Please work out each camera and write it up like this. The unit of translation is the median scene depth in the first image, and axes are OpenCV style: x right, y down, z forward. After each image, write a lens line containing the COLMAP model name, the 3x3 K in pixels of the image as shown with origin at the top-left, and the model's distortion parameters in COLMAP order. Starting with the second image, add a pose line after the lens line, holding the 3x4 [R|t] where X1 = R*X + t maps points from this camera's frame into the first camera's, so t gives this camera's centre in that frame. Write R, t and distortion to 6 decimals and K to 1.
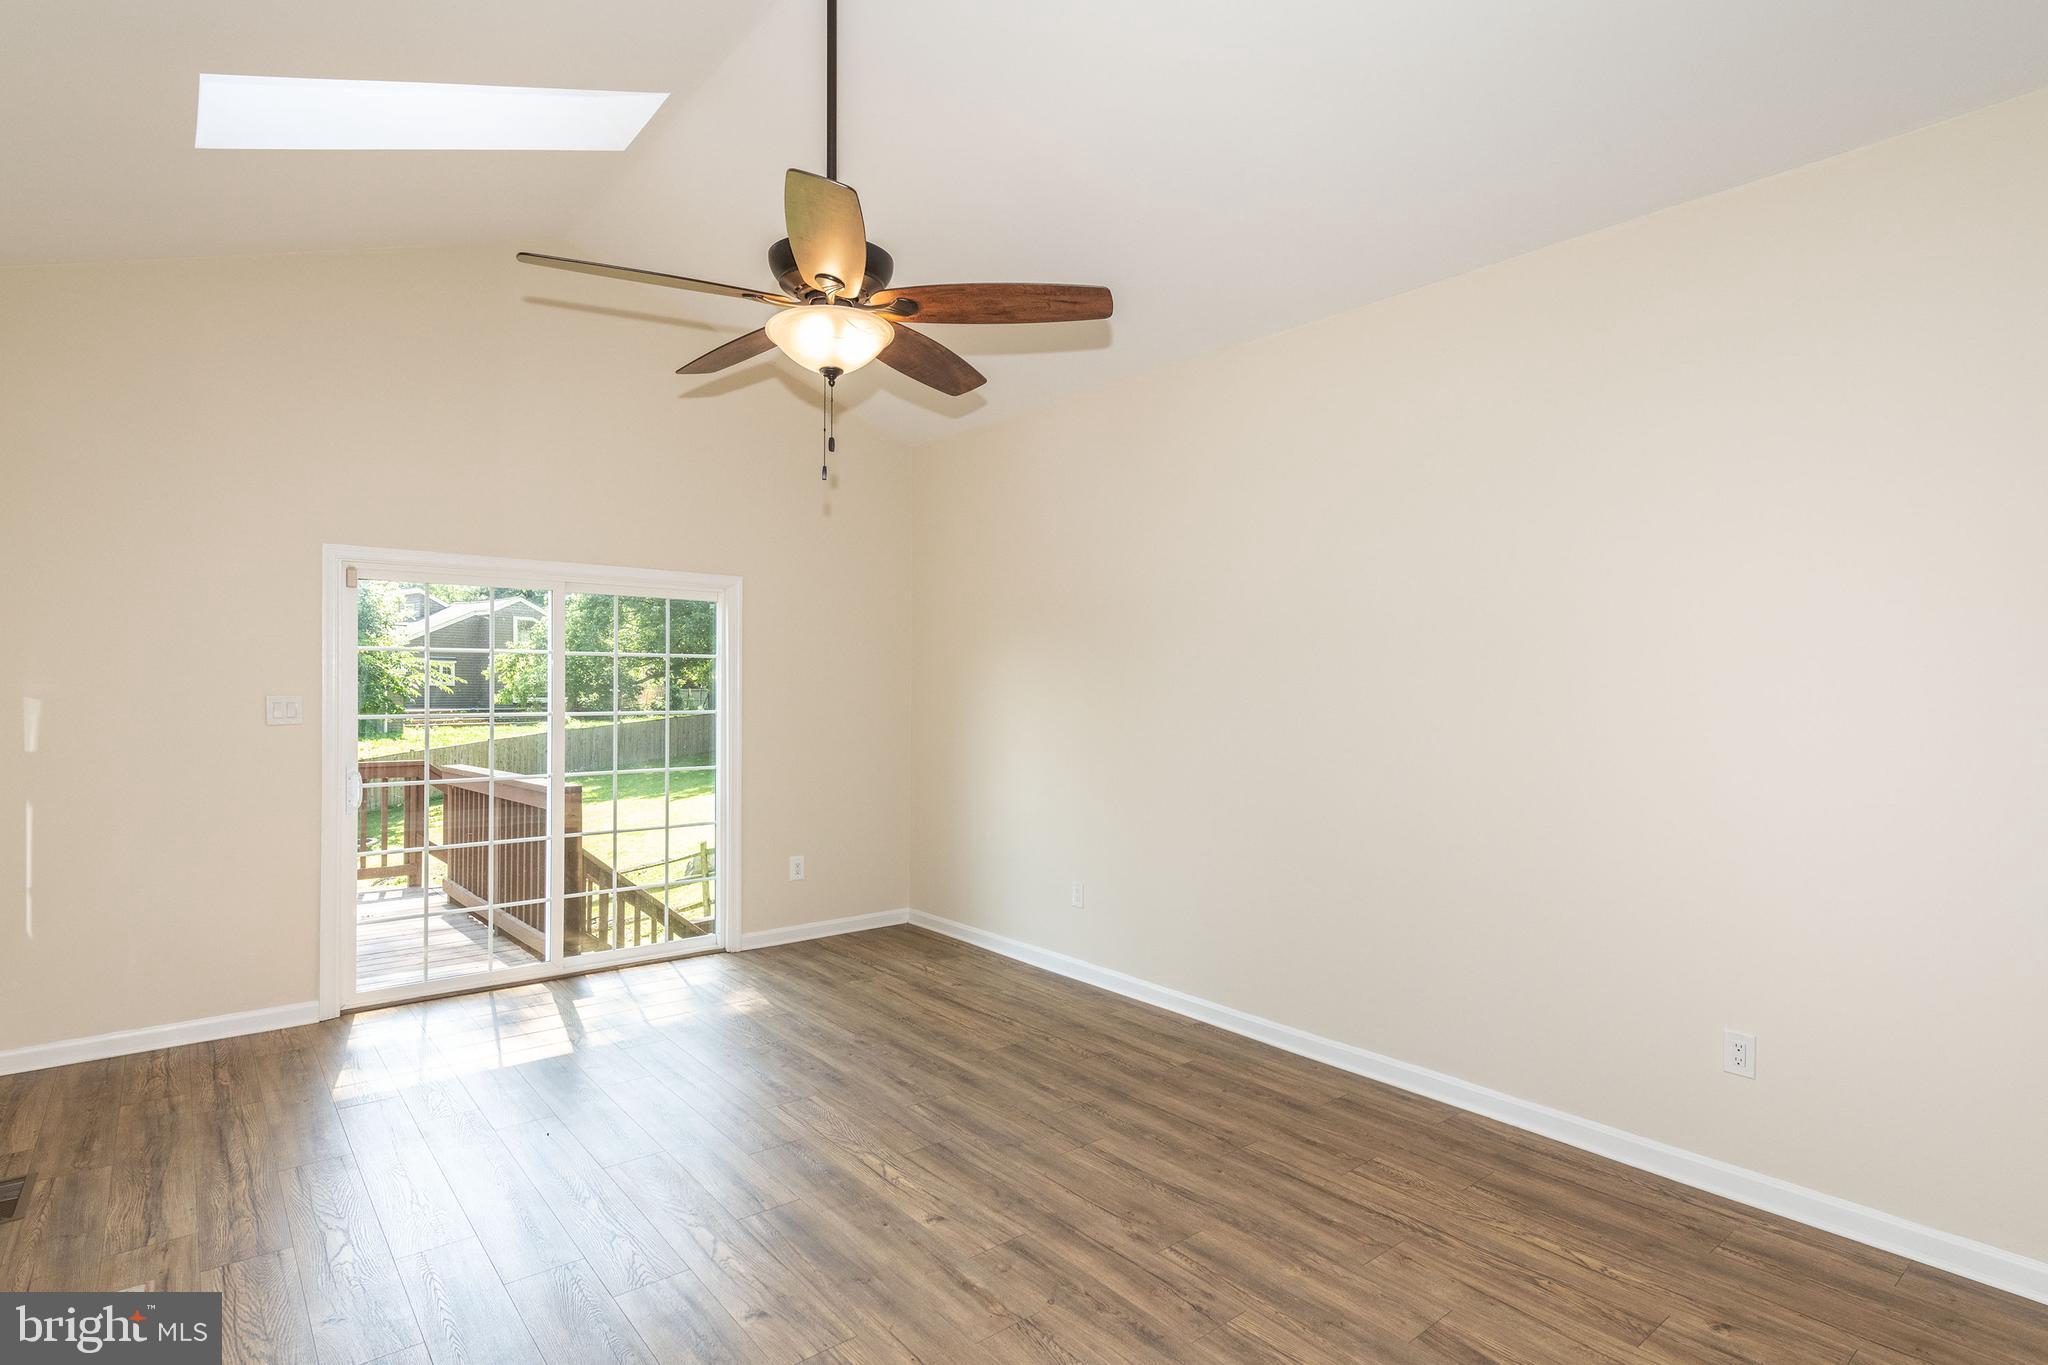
lens RADIAL K [[1041.9, 0, 1028.0], [0, 1041.9, 687.5], [0, 0, 1]] dist [0.020519, -0.005532]
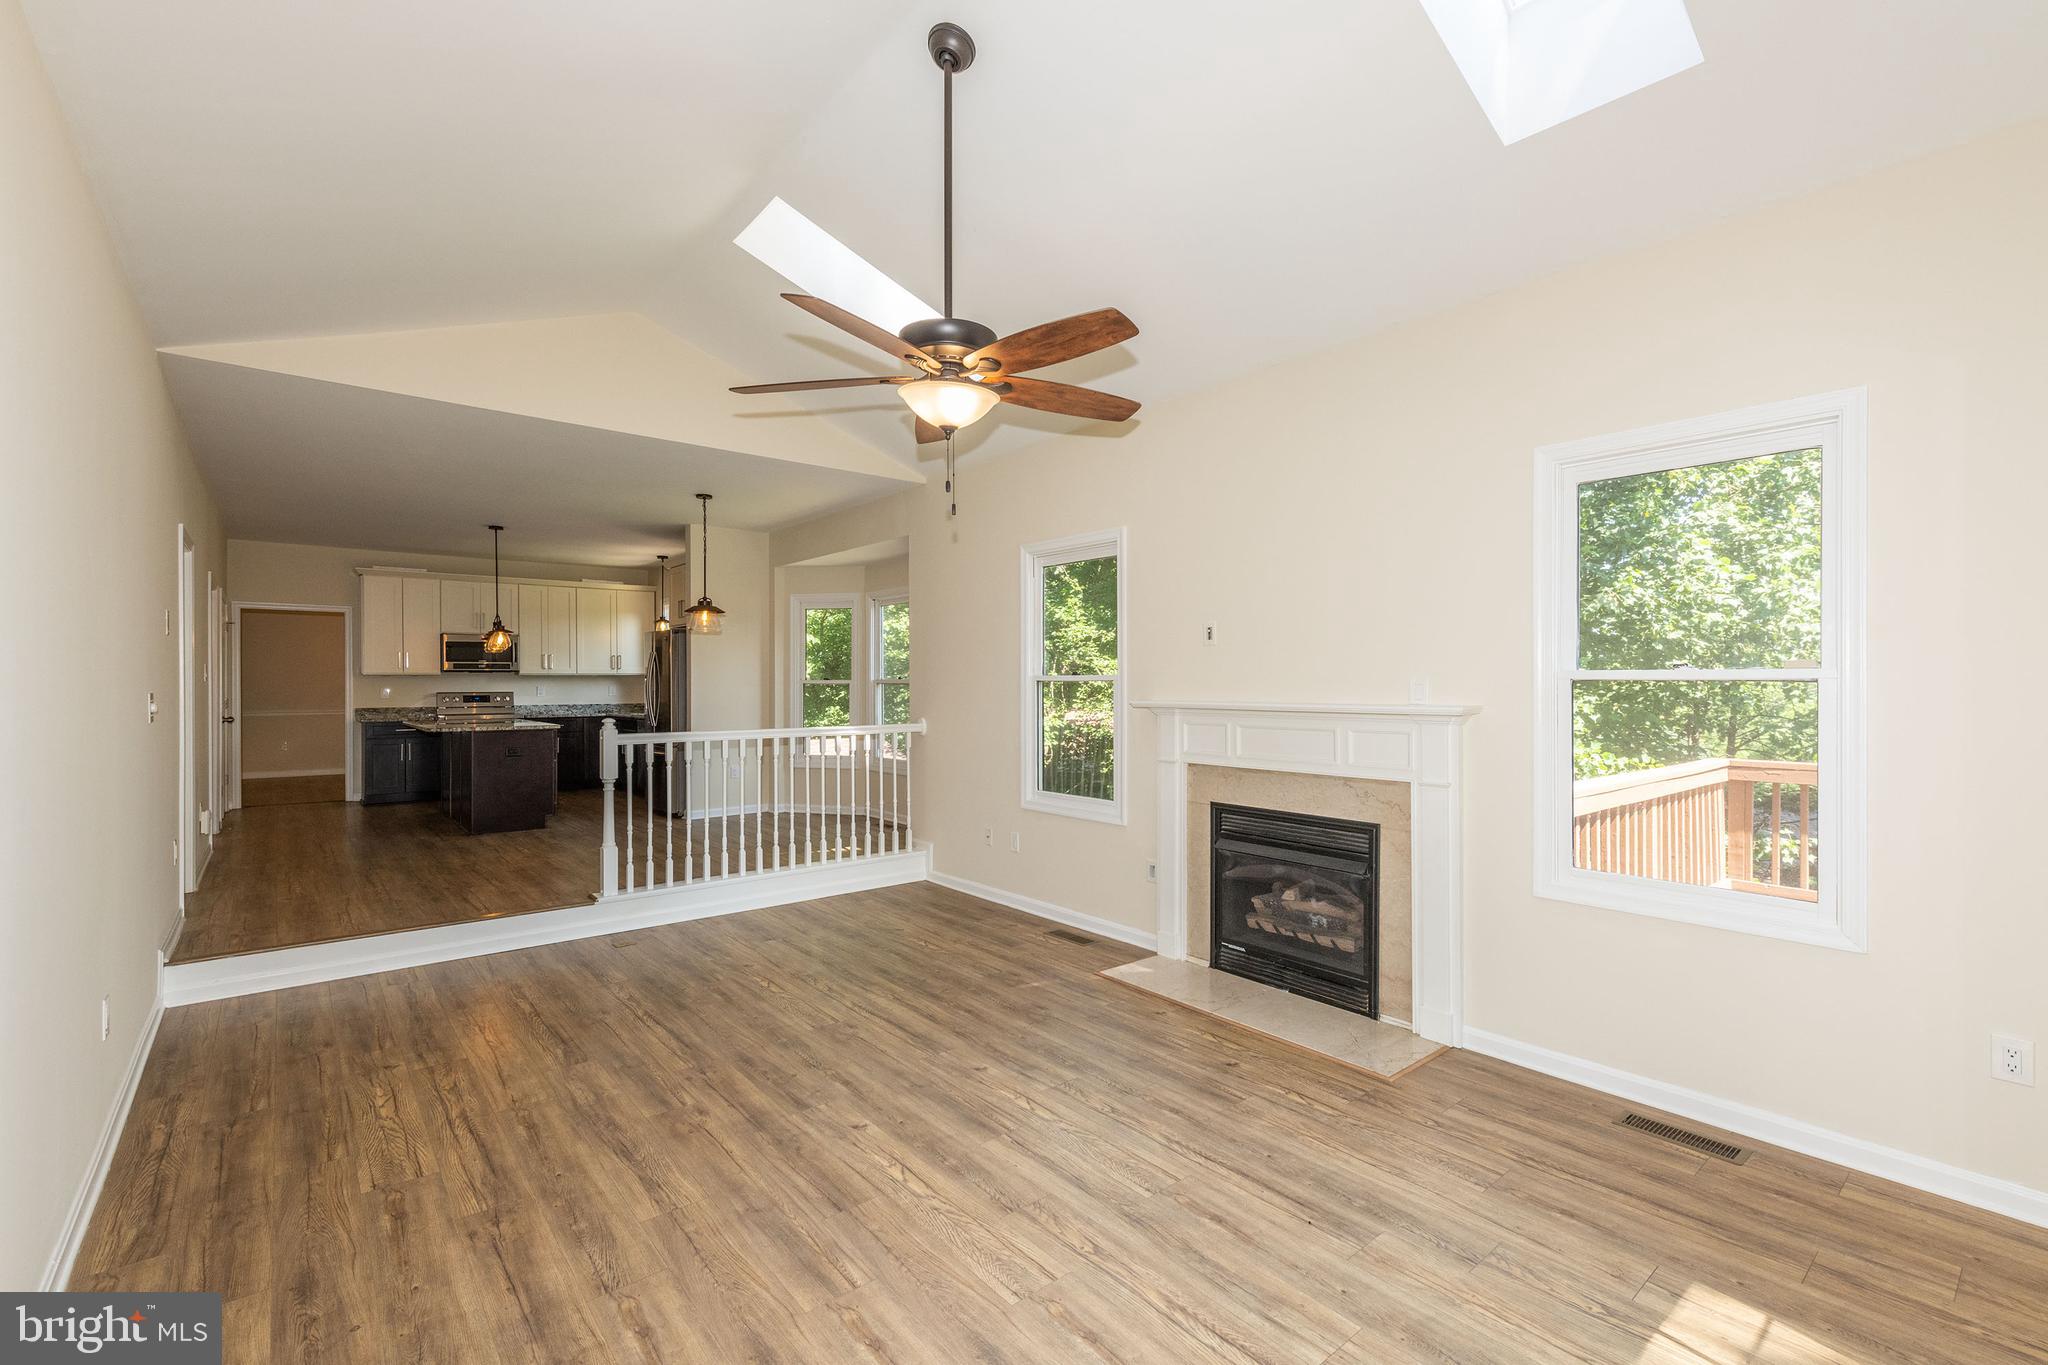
lens RADIAL K [[889.0, 0, 1025.4], [0, 889.0, 681.9], [0, 0, 1]] dist [0.014788, -0.004201]
pose [[-0.999968, -0.004770, -0.006497, -0.241720], [-0.004789, 0.999984, 0.002890, -0.002179], [0.006483, 0.002921, -0.999975, 1.816601]]
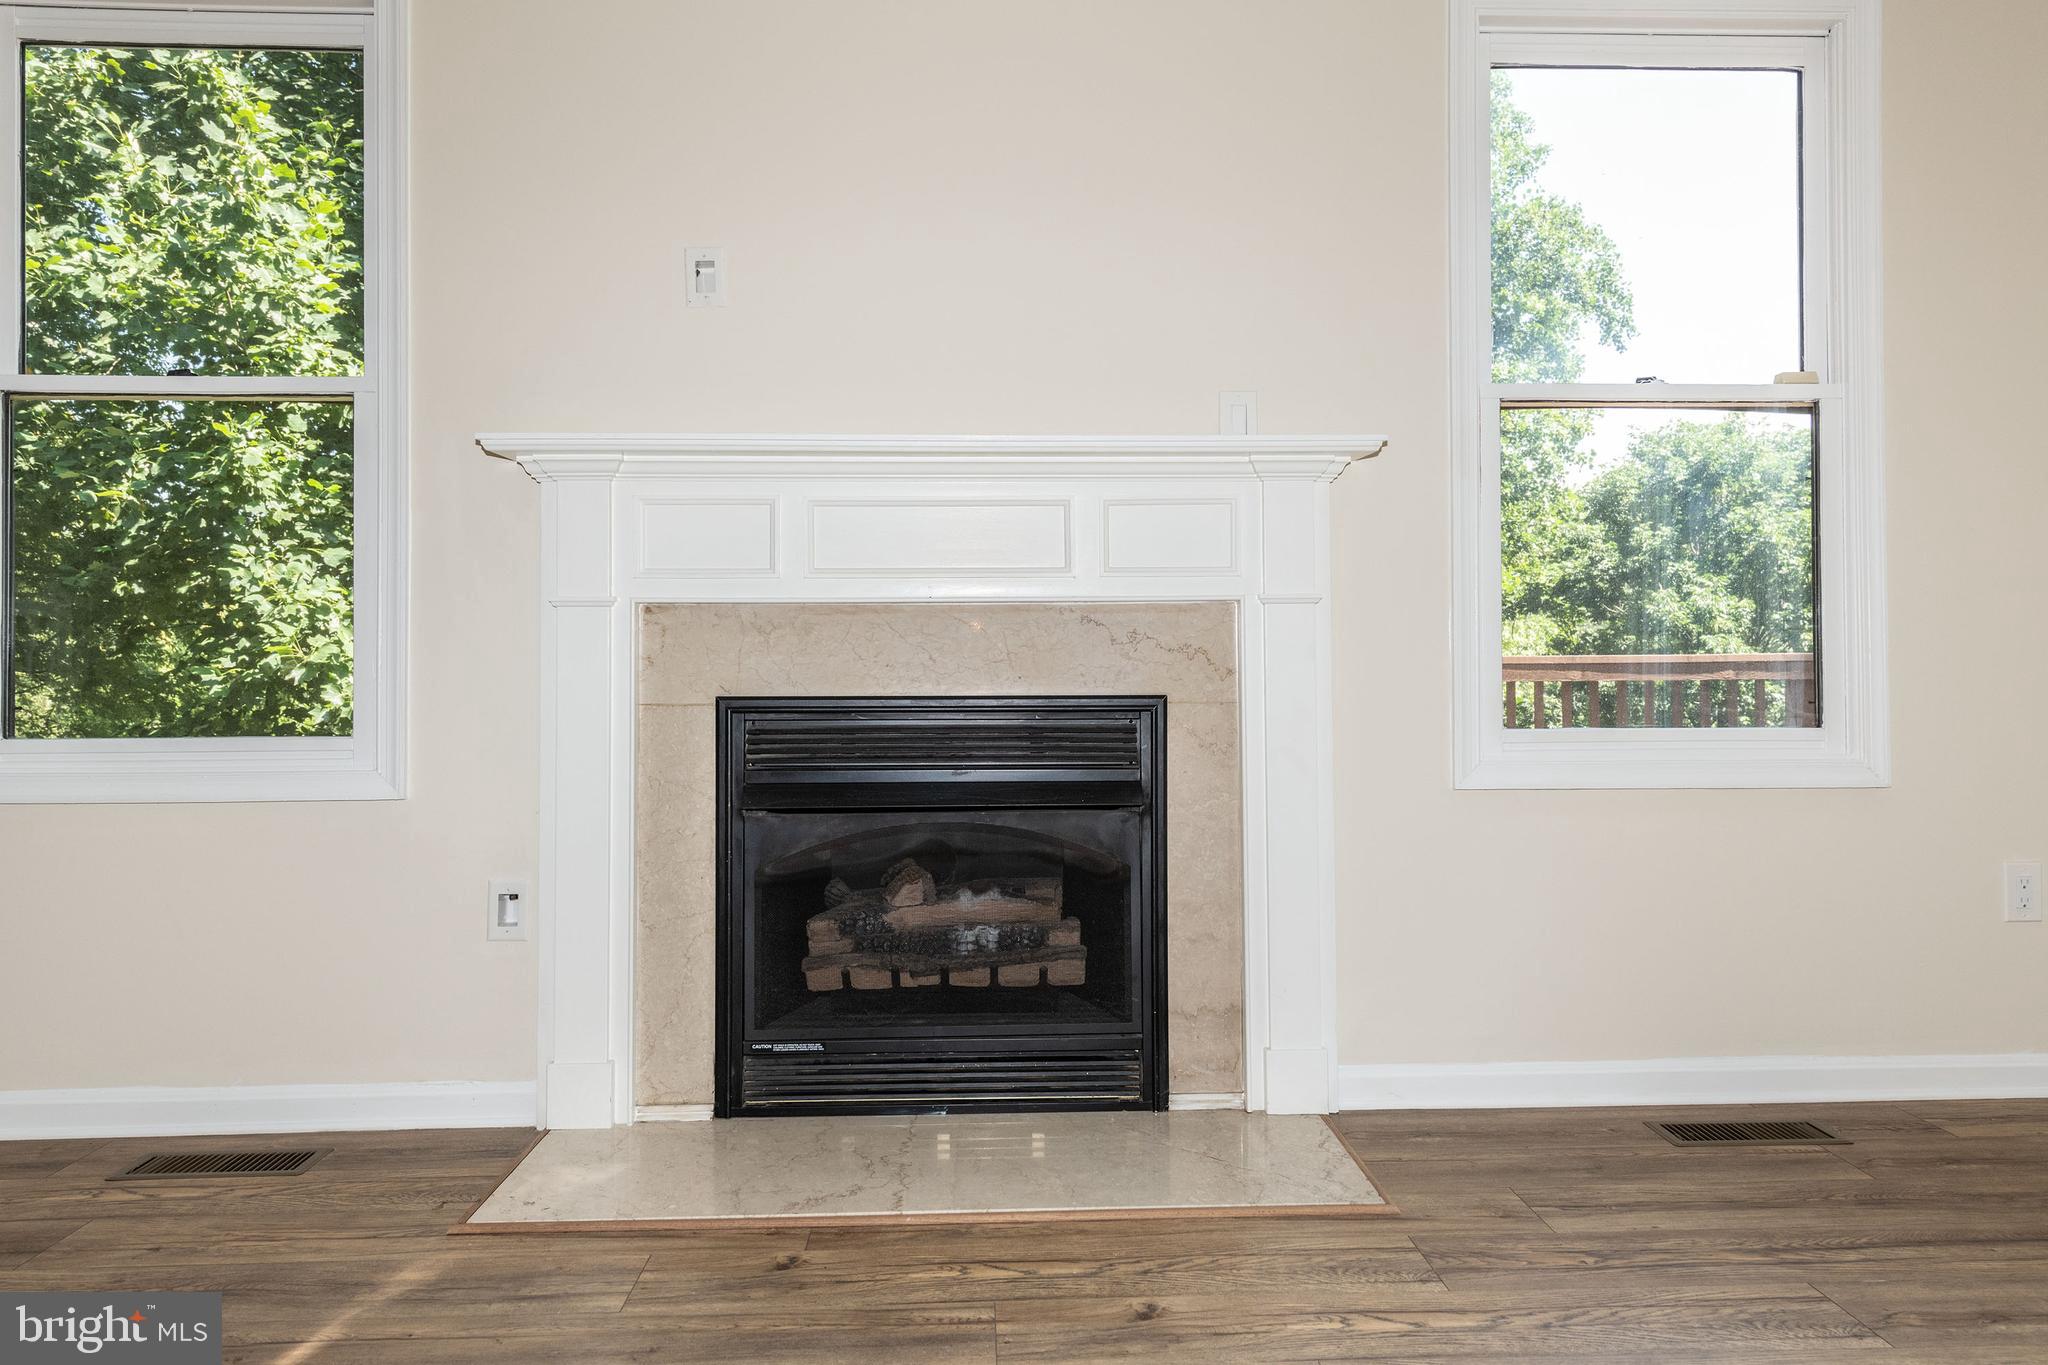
lens RADIAL K [[1366.9, 0, 1026.7], [0, 1366.9, 645.5], [0, 0, 1]] dist [0.020896, -0.006031]
pose [[-0.599328, -0.011248, -0.800425, 0.023572], [-0.001485, 0.999915, -0.012939, 0.168615], [0.800502, -0.006566, -0.599294, 1.080370]]
